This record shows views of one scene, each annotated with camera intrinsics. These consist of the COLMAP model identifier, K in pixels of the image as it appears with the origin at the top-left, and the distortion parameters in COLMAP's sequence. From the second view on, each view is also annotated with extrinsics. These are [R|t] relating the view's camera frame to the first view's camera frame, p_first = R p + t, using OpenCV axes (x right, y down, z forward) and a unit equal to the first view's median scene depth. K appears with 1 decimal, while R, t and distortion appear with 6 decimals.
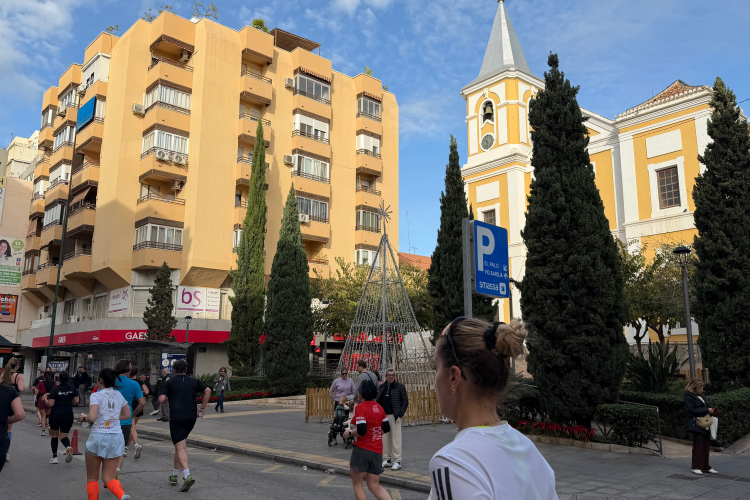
lens RADIAL K [[604.7, 0, 377.2], [0, 604.7, 246.4], [0, 0, 1]] dist [0.008800, -0.044960]
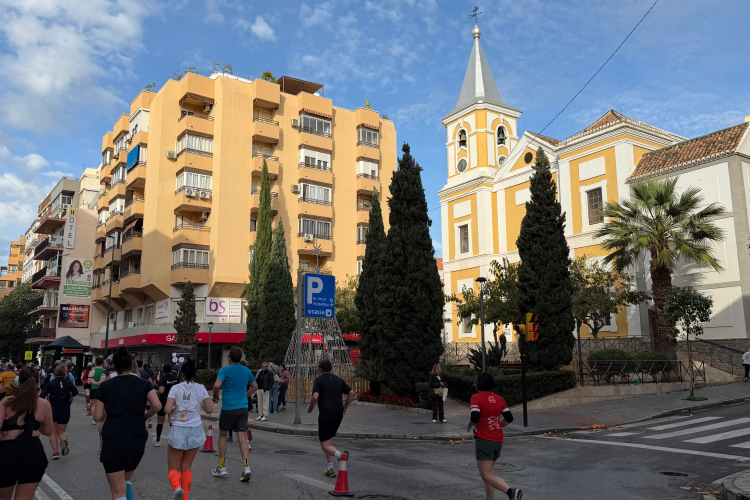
lens RADIAL K [[604.7, 0, 374.5], [0, 604.7, 254.0], [0, 0, 1]] dist [0.008800, -0.044960]
pose [[0.992704, -0.032374, -0.116151, 0.150001], [0.034946, 0.999186, 0.020170, -0.034207], [0.115404, -0.024082, 0.993027, -0.178516]]
